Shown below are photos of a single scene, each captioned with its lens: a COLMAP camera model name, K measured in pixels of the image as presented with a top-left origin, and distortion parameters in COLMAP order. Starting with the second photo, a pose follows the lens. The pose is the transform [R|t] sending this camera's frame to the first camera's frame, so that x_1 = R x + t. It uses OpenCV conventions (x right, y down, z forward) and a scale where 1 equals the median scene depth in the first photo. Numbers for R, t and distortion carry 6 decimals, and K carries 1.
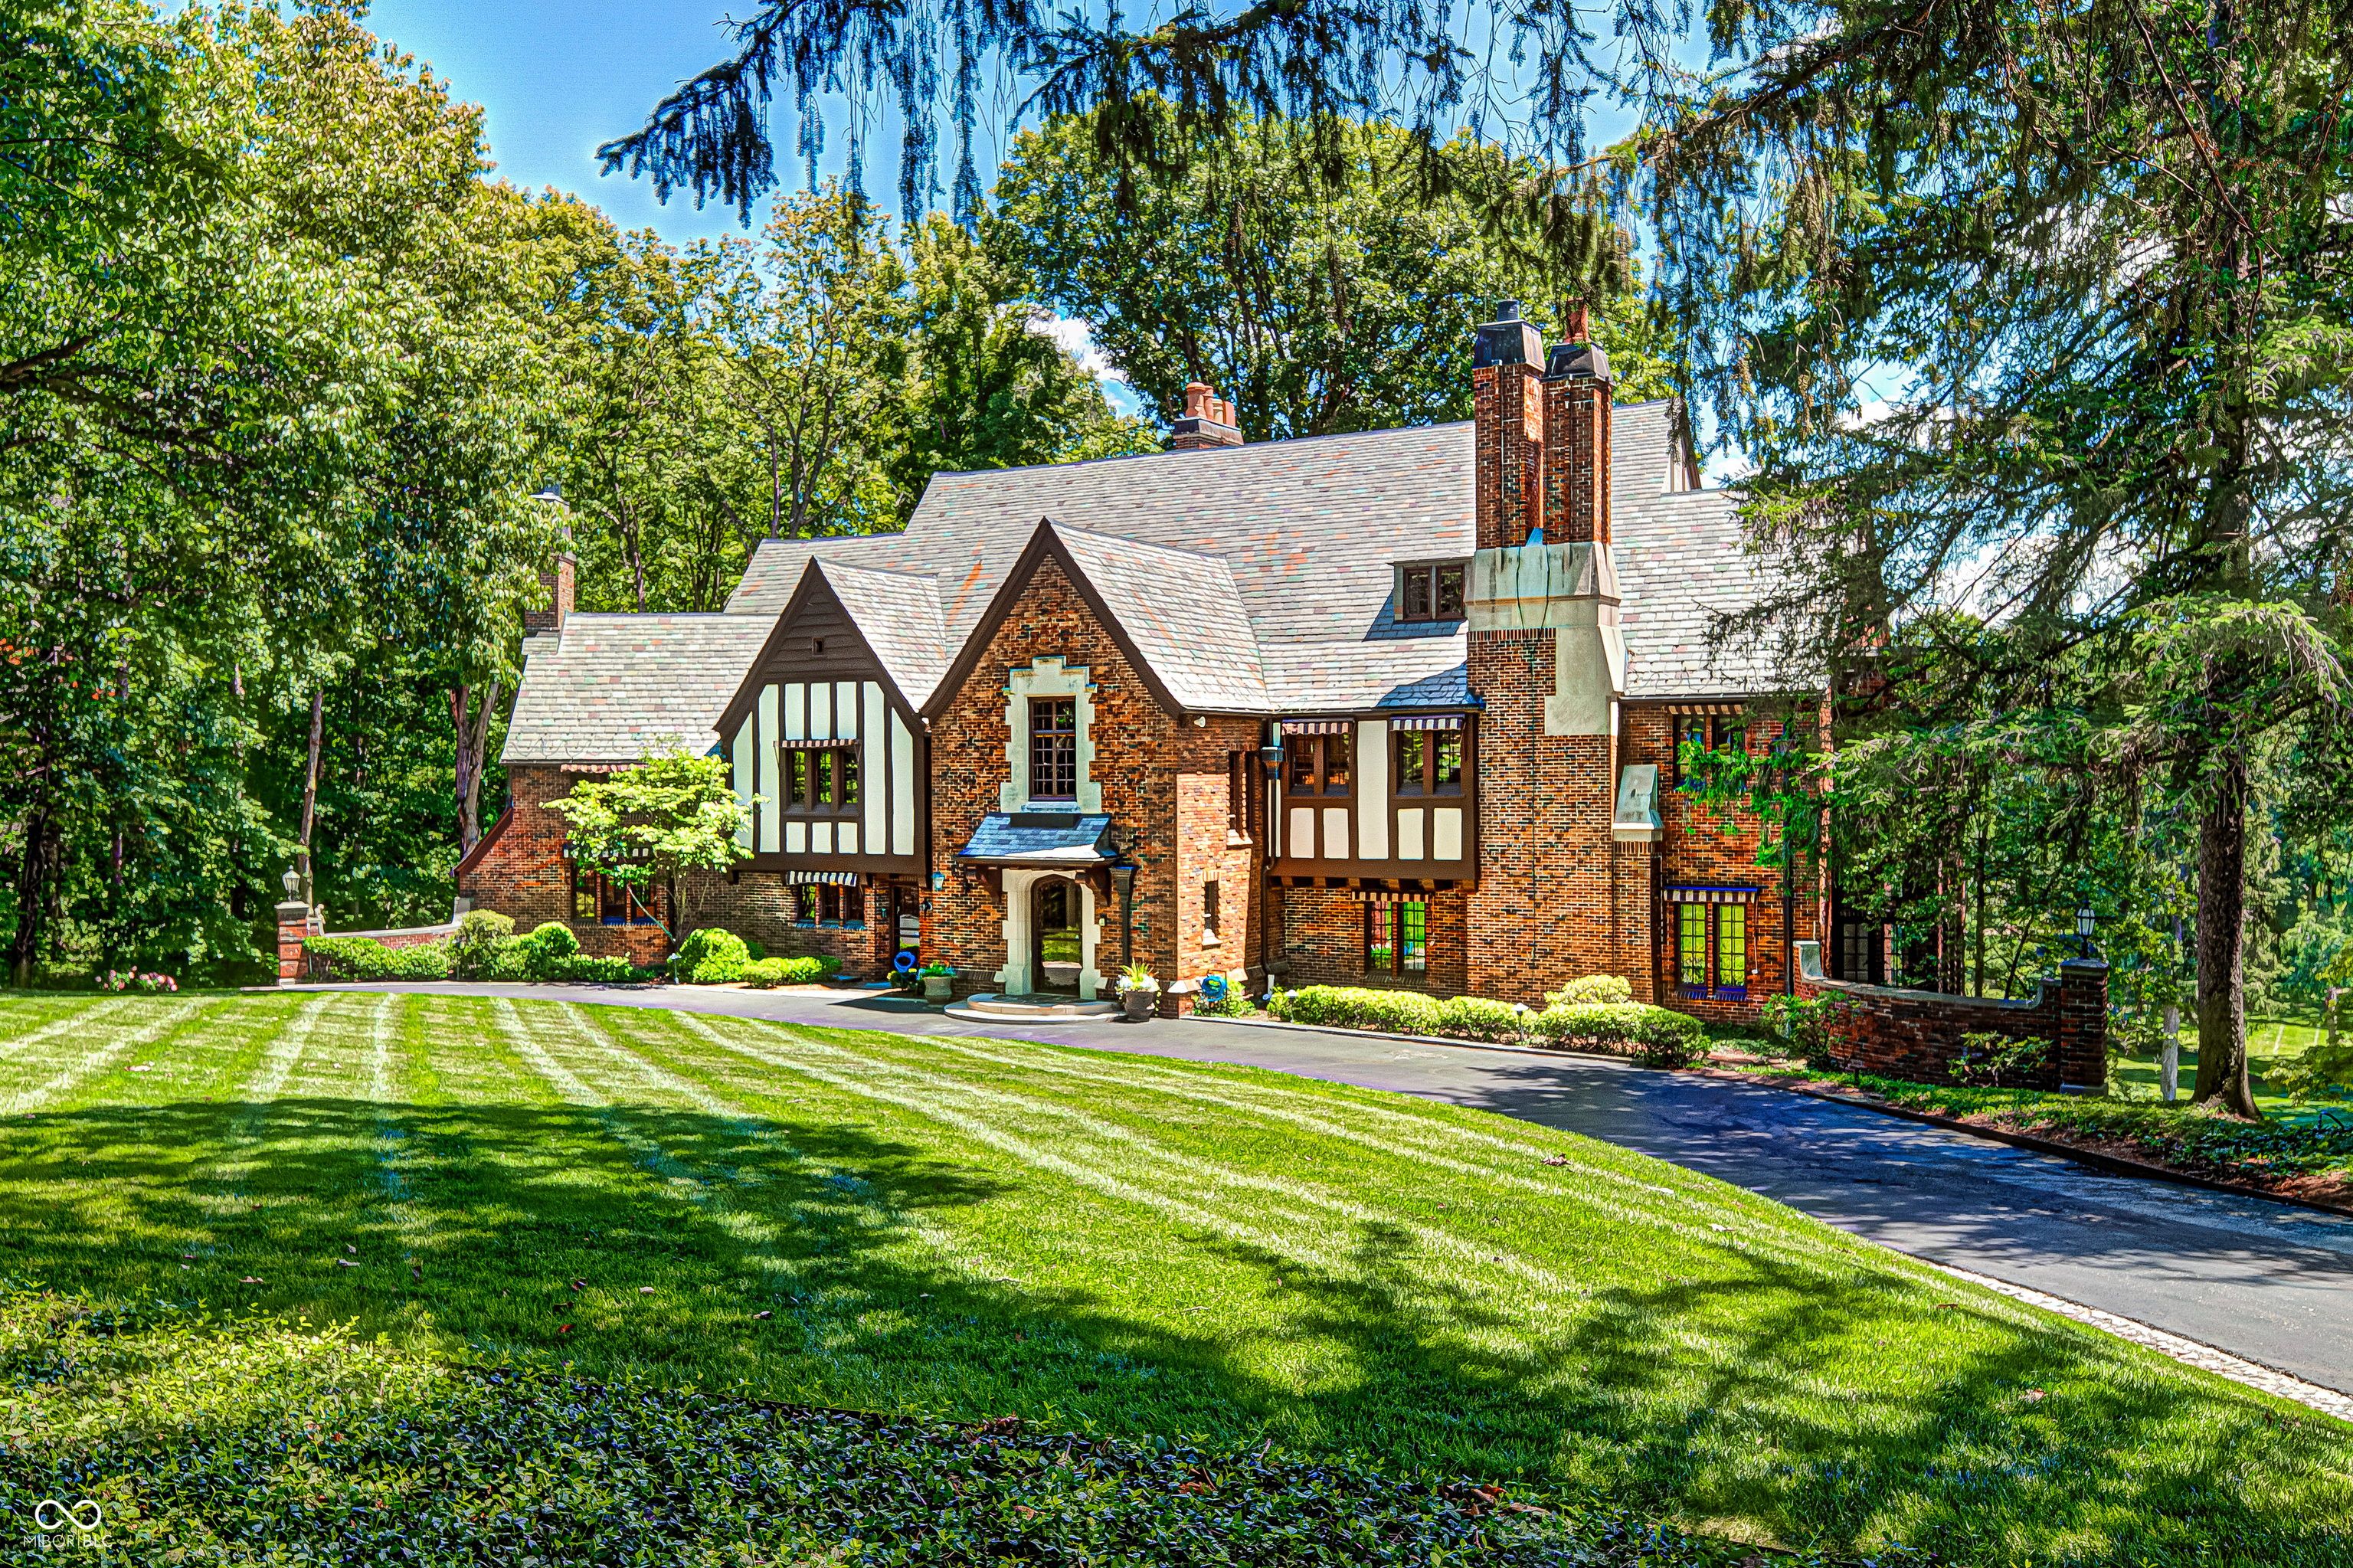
lens RADIAL K [[1677.4, 0, 1174.3], [0, 1677.4, 786.2], [0, 0, 1]] dist [0.003002, 0.002037]
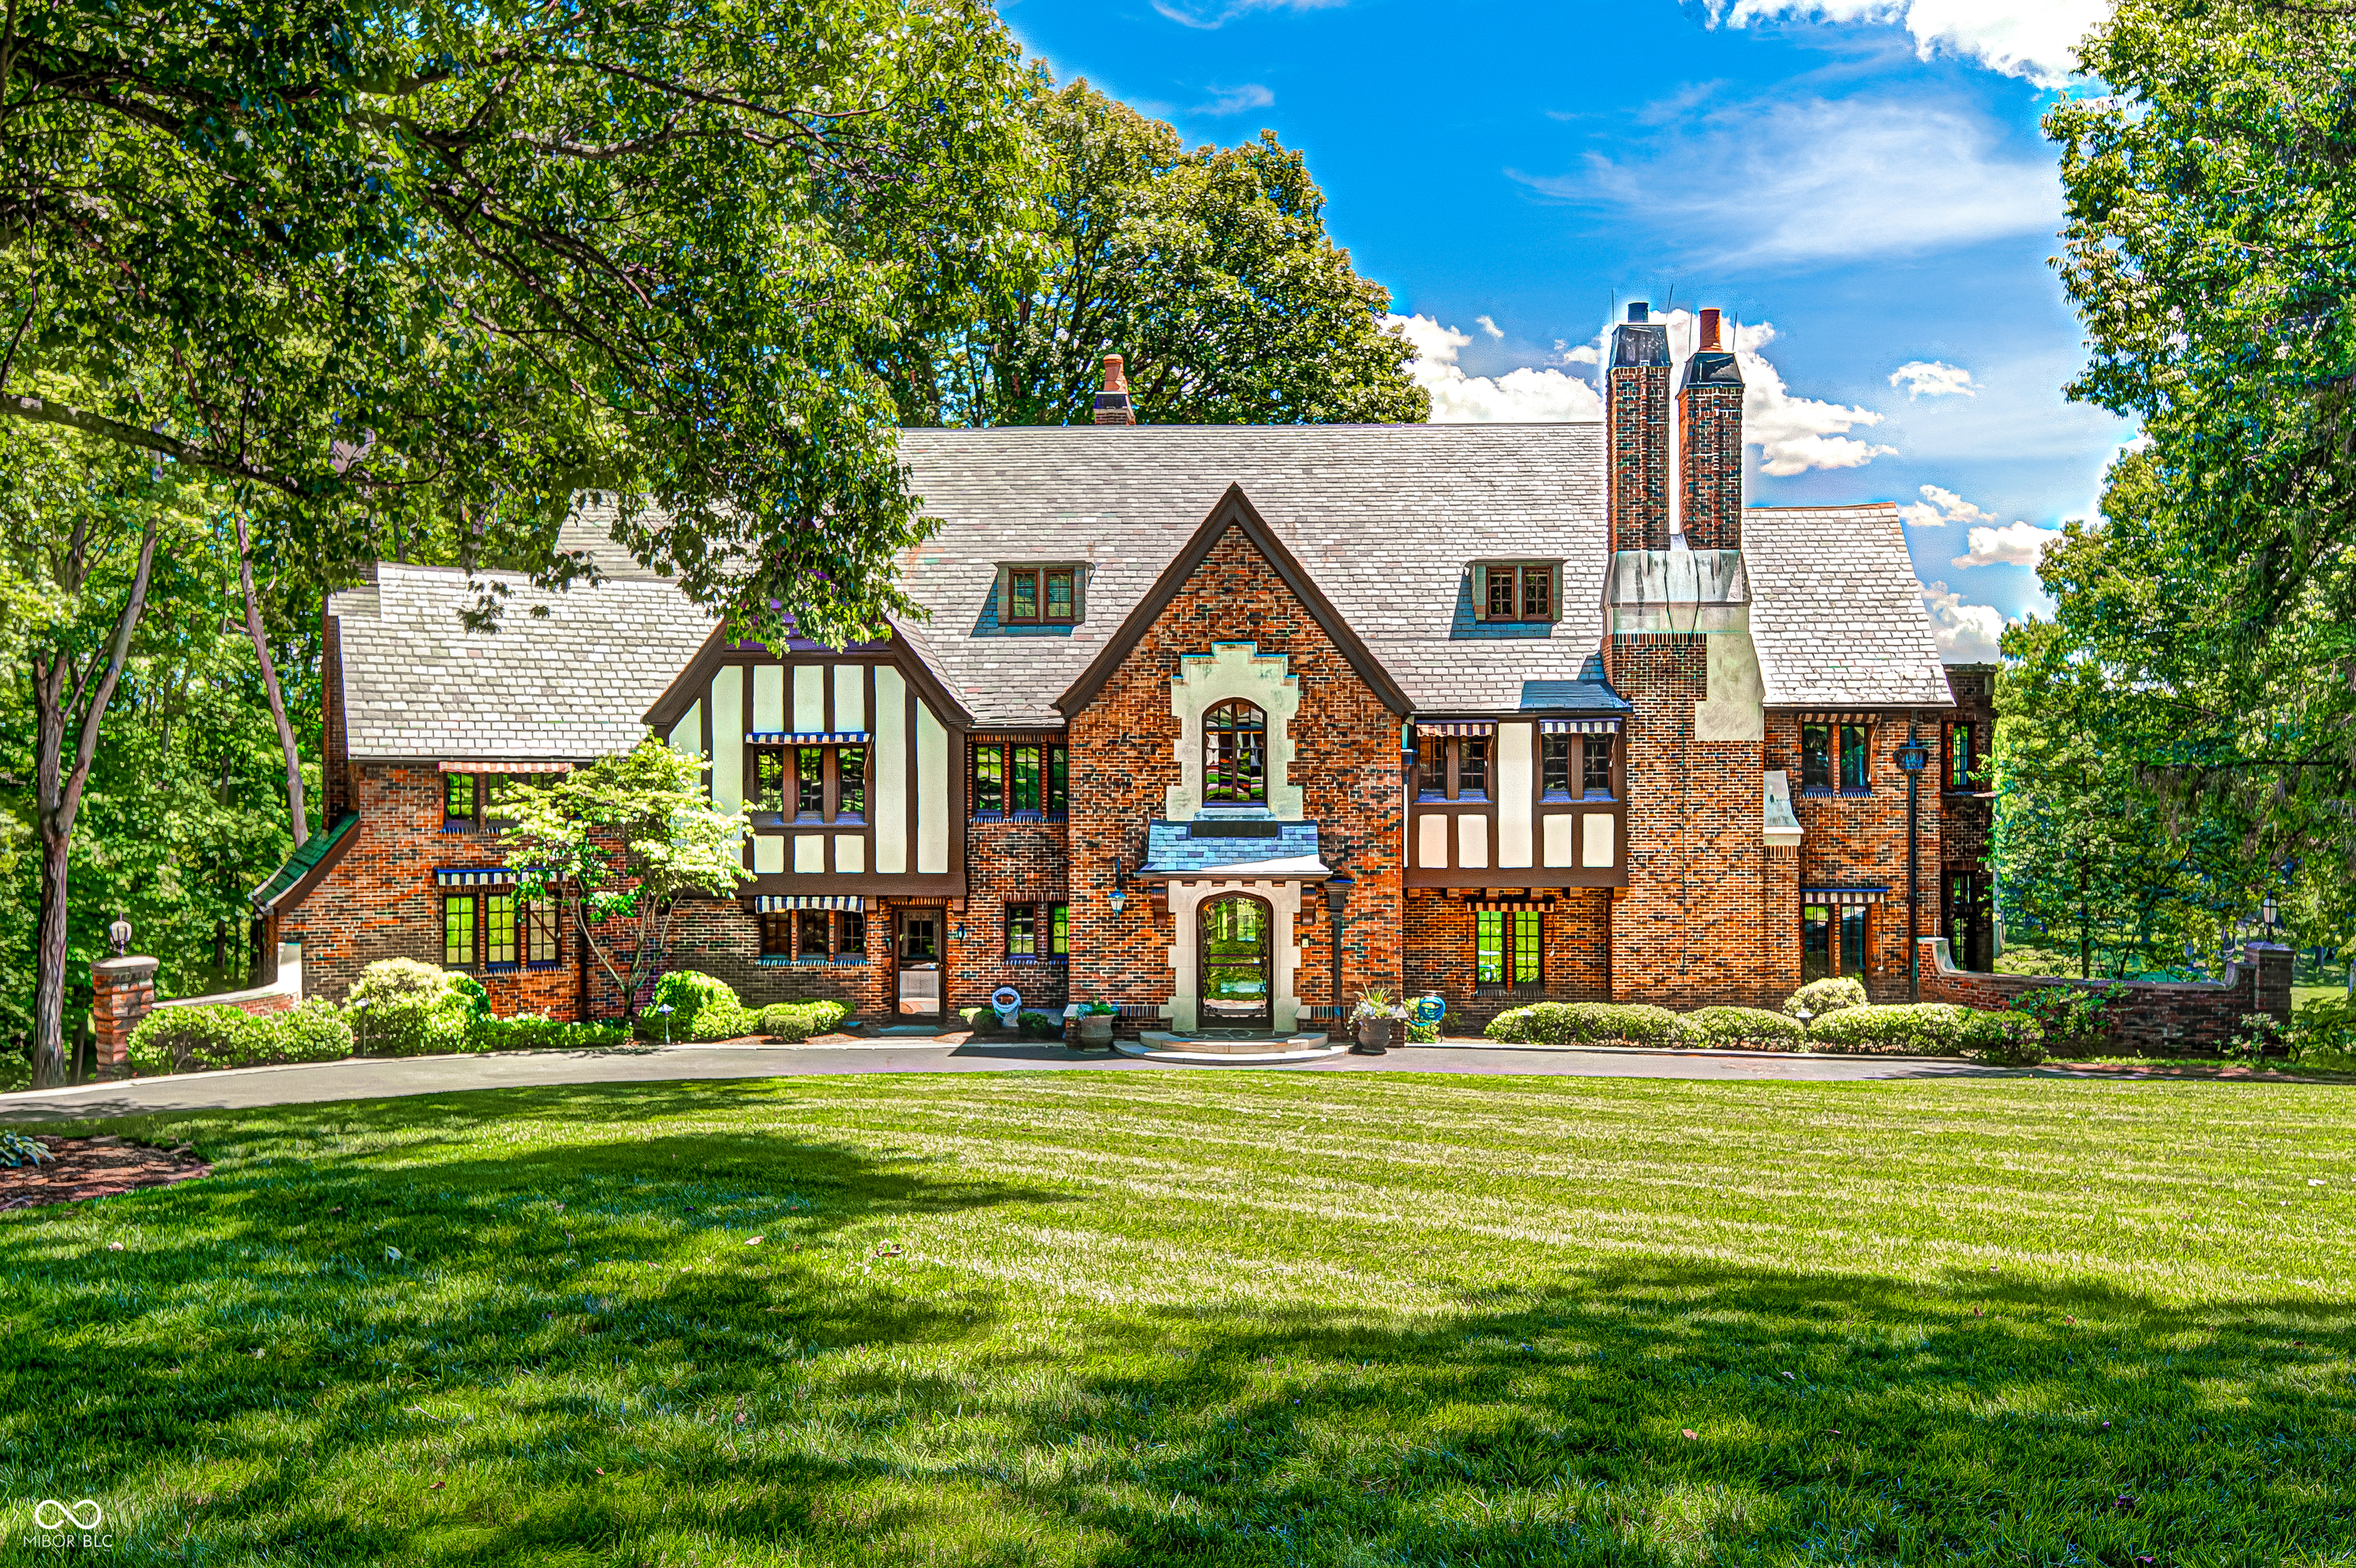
lens RADIAL K [[1679.3, 0, 1178.0], [0, 1679.3, 783.2], [0, 0, 1]] dist [0.003002, 0.002037]
pose [[0.909496, 0.004235, 0.415691, -0.458958], [-0.000036, 0.999949, -0.010108, 0.005061], [-0.415713, 0.009179, 0.909450, 0.211615]]
